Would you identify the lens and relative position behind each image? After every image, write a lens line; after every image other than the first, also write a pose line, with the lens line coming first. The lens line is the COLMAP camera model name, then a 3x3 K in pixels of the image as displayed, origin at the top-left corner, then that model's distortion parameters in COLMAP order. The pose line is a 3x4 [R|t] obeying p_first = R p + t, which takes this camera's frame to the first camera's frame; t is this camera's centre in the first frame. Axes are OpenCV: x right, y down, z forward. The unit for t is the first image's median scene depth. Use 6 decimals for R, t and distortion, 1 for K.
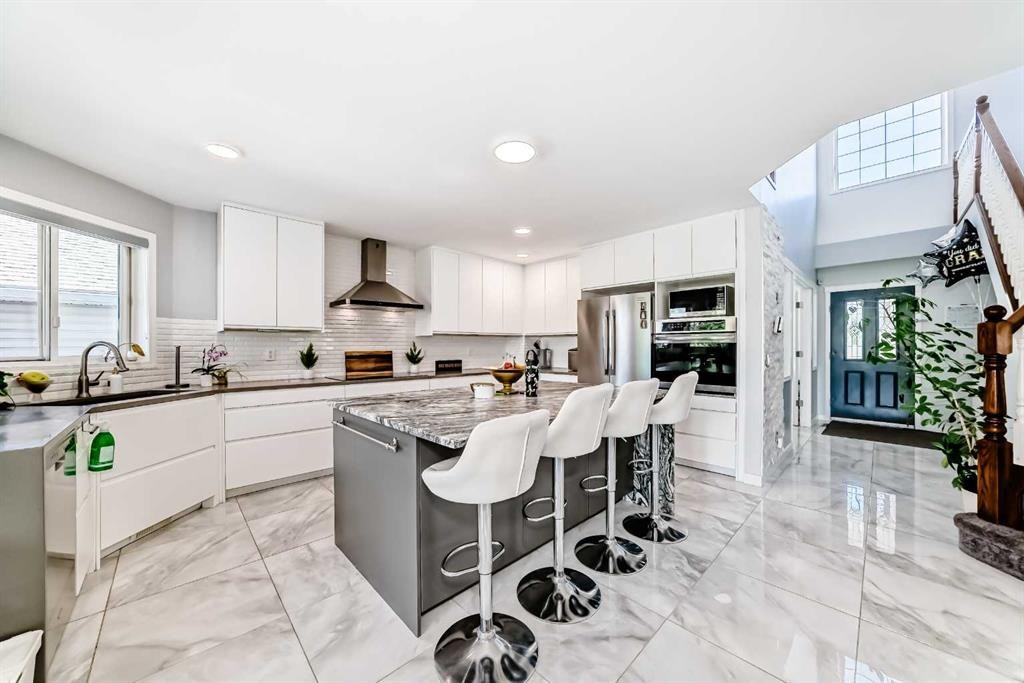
lens RADIAL K [[364.3, 0, 512.9], [0, 364.3, 346.1], [0, 0, 1]] dist [-0.022215, 0.006017]
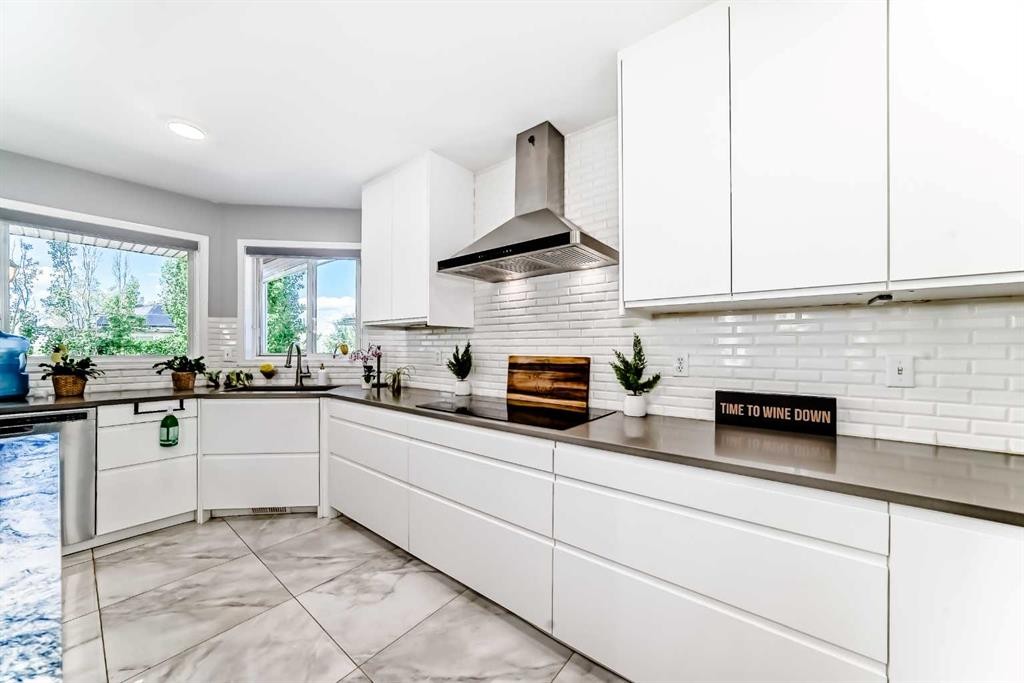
lens RADIAL K [[364.3, 0, 512.9], [0, 364.3, 346.1], [0, 0, 1]] dist [-0.022215, 0.006017]
pose [[0.126145, 0.001066, -0.992011, 0.142949], [-0.001171, 0.999999, 0.000926, -0.000998], [0.992011, 0.001045, 0.126146, 1.213224]]
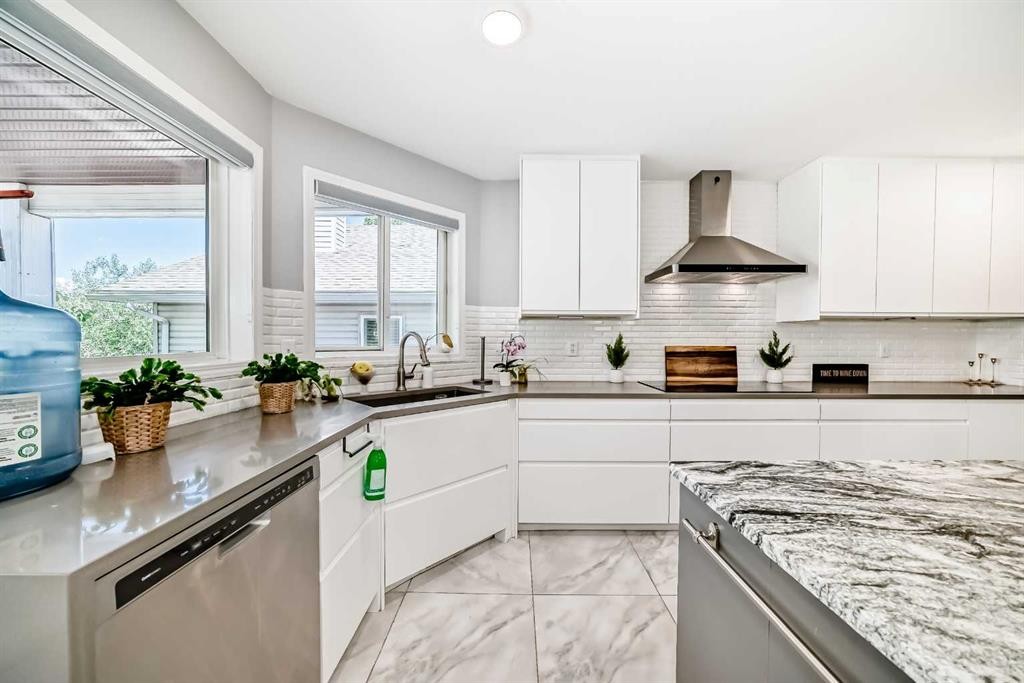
lens RADIAL K [[364.3, 0, 512.9], [0, 364.3, 346.1], [0, 0, 1]] dist [-0.022215, 0.006017]
pose [[0.714357, 0.022116, -0.699432, -0.242562], [-0.005852, 0.999654, 0.025632, -0.000889], [0.699757, -0.014217, 0.714239, 0.395289]]
